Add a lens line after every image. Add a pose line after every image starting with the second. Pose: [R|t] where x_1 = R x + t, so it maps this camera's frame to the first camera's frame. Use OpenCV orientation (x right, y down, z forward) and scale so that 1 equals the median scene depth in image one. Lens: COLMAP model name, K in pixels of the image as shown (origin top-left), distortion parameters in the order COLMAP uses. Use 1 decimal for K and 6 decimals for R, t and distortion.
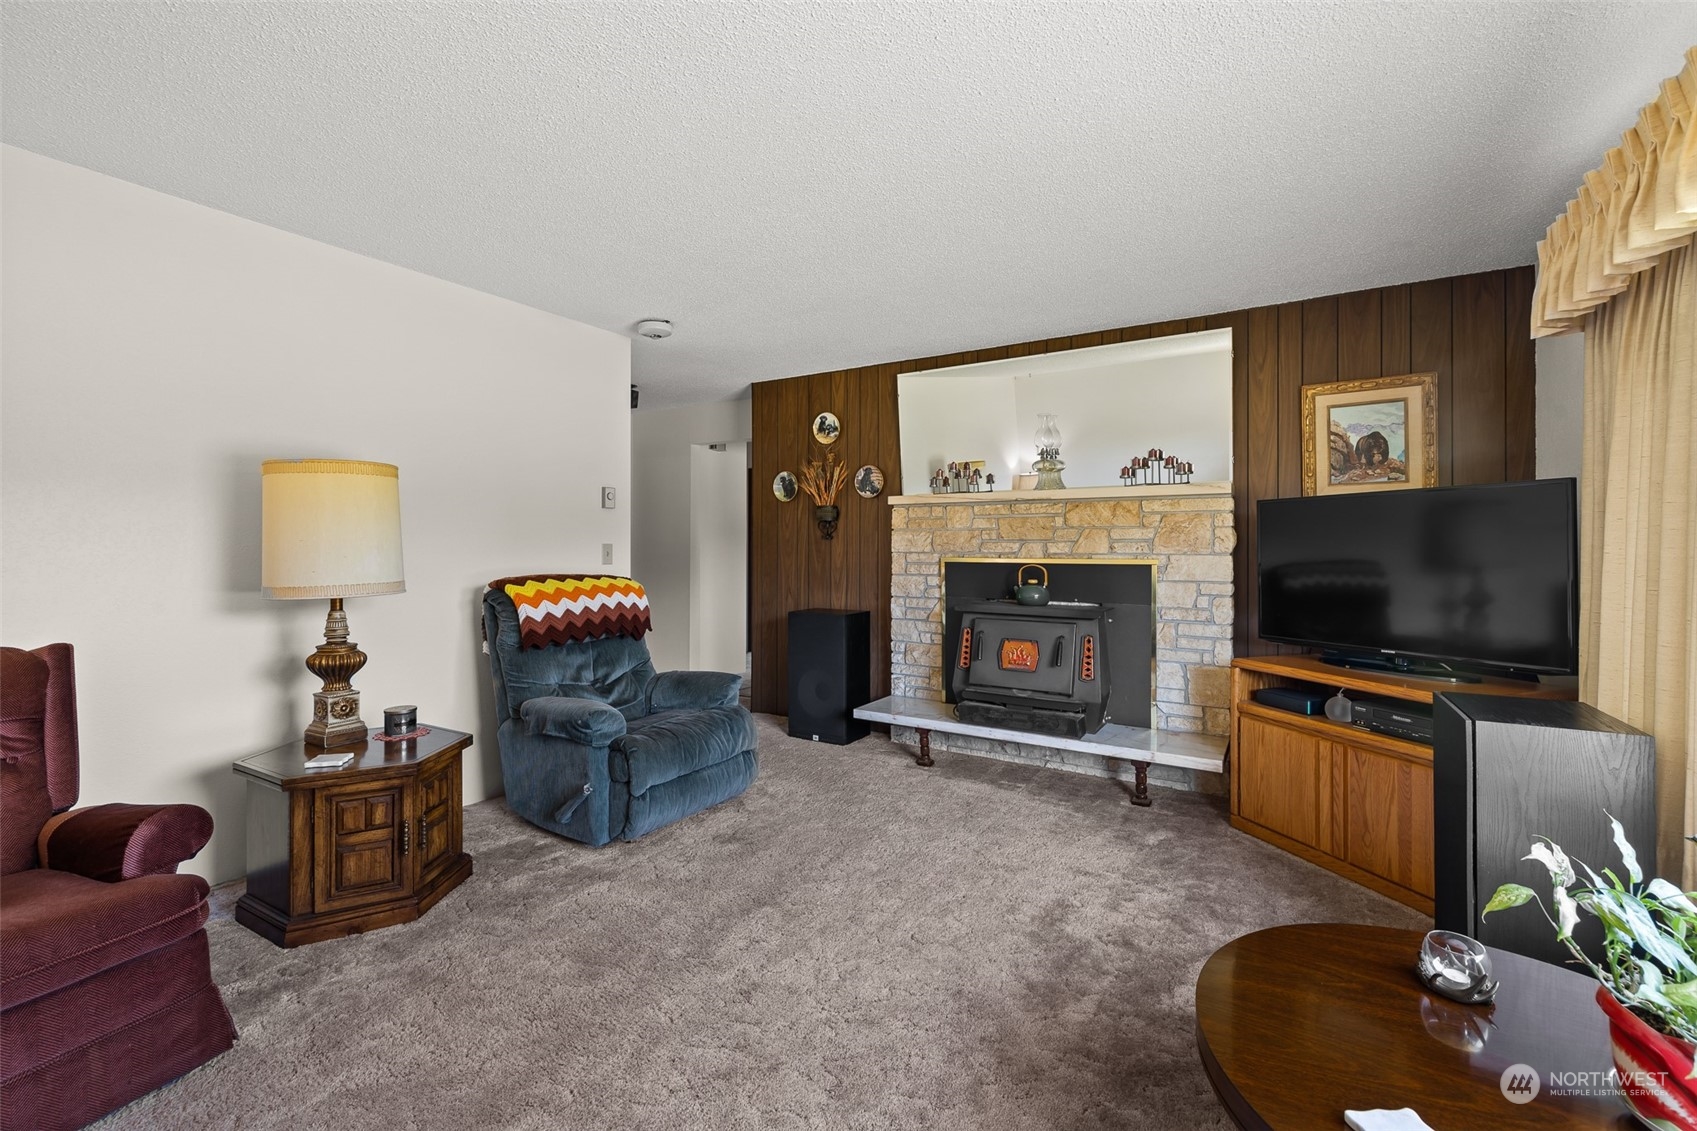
lens RADIAL K [[725.1, 0, 849.2], [0, 725.1, 539.2], [0, 0, 1]] dist [-0.000010, 0.000765]
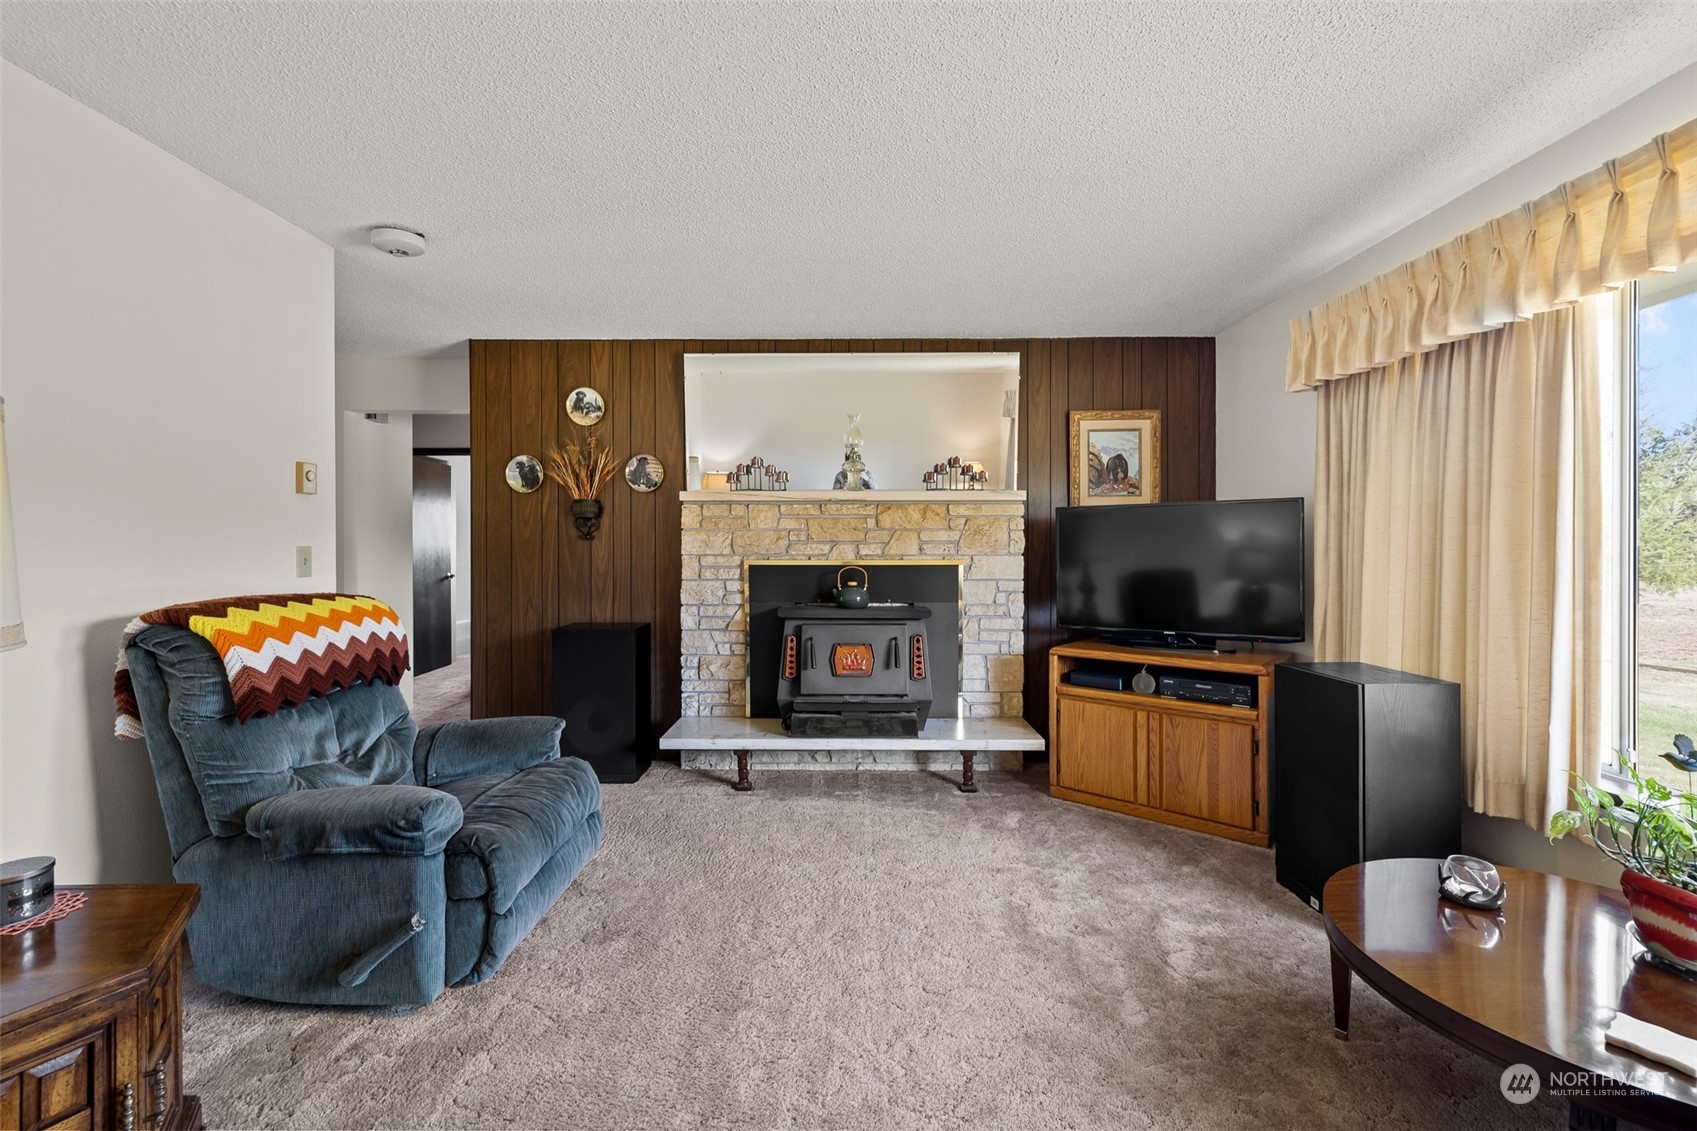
lens RADIAL K [[715.5, 0, 845.5], [0, 715.5, 546.9], [0, 0, 1]] dist [0.000641, 0.000303]
pose [[0.853340, -0.002730, 0.521347, -0.280107], [-0.003283, 0.999938, 0.010609, -0.002024], [-0.521344, -0.010764, 0.853279, 0.191715]]
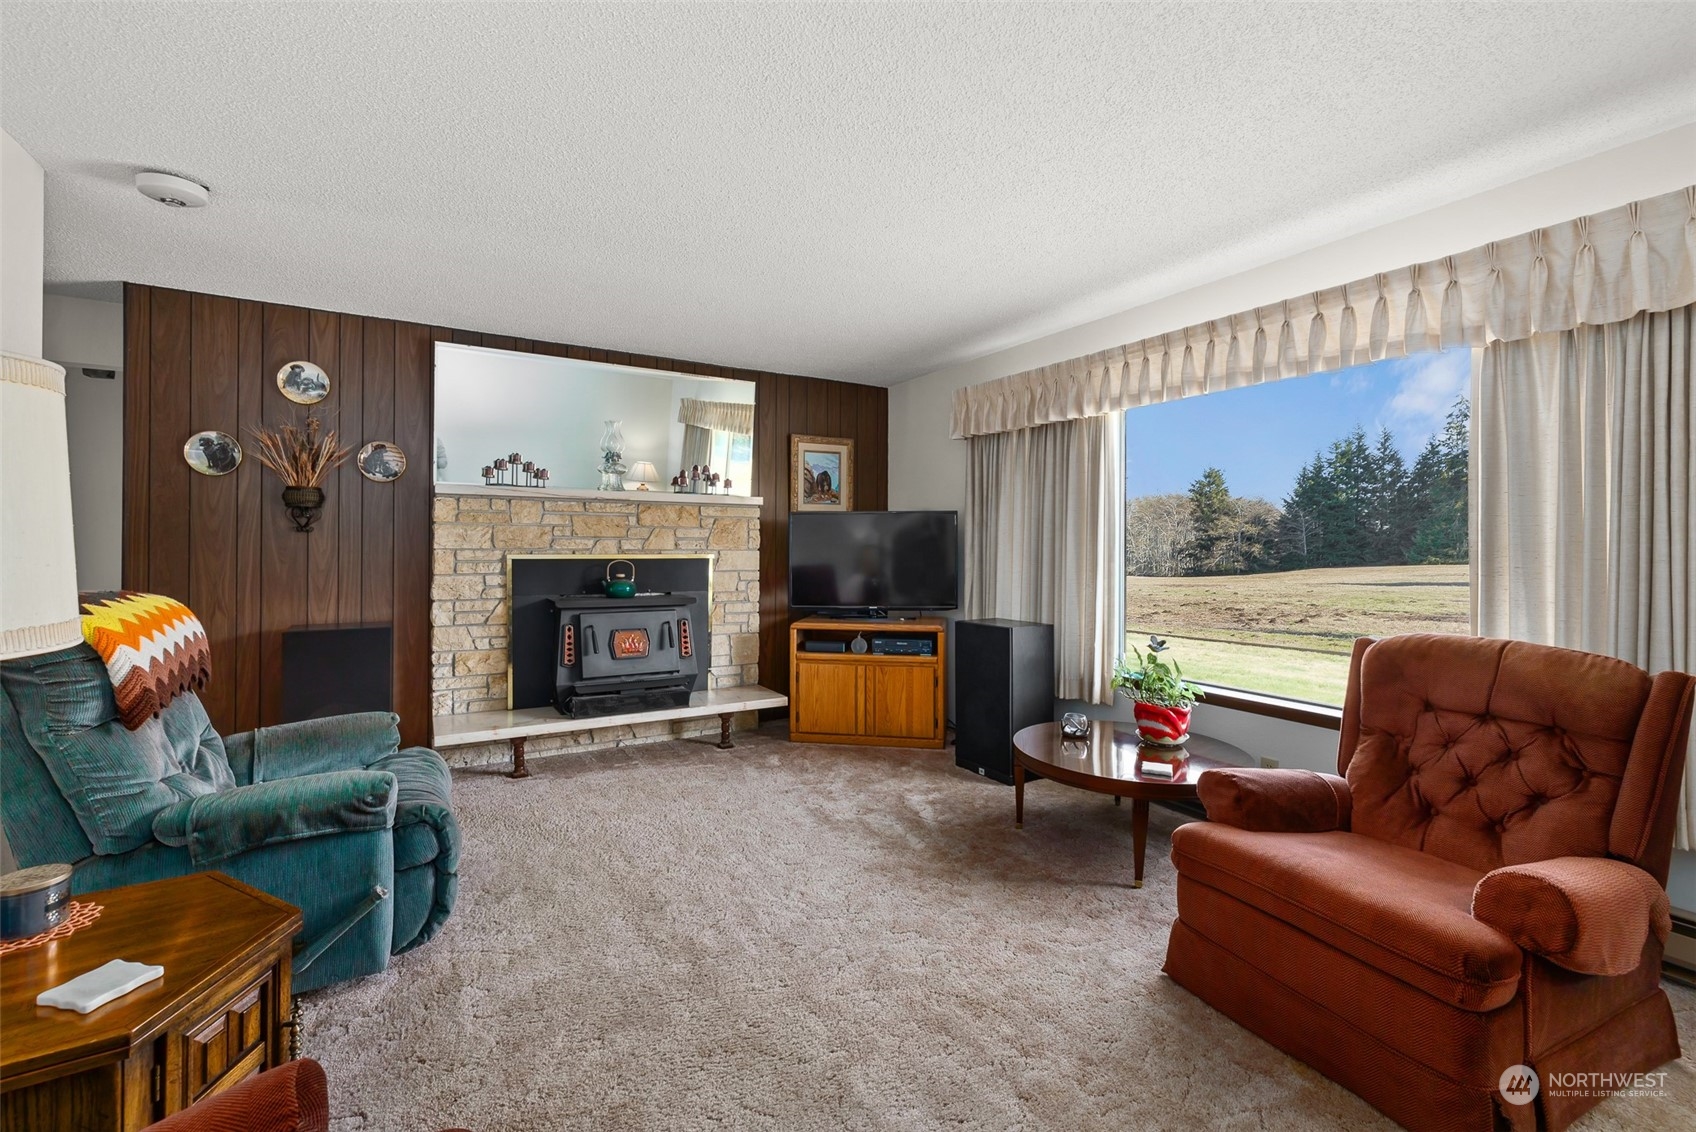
lens RADIAL K [[724.7, 0, 848.7], [0, 724.7, 539.8], [0, 0, 1]] dist [-0.000010, 0.000765]
pose [[0.458615, 0.007891, 0.888600, -0.591799], [-0.014239, 0.999897, -0.001531, 0.001570], [-0.888521, -0.011950, 0.458680, 0.220181]]
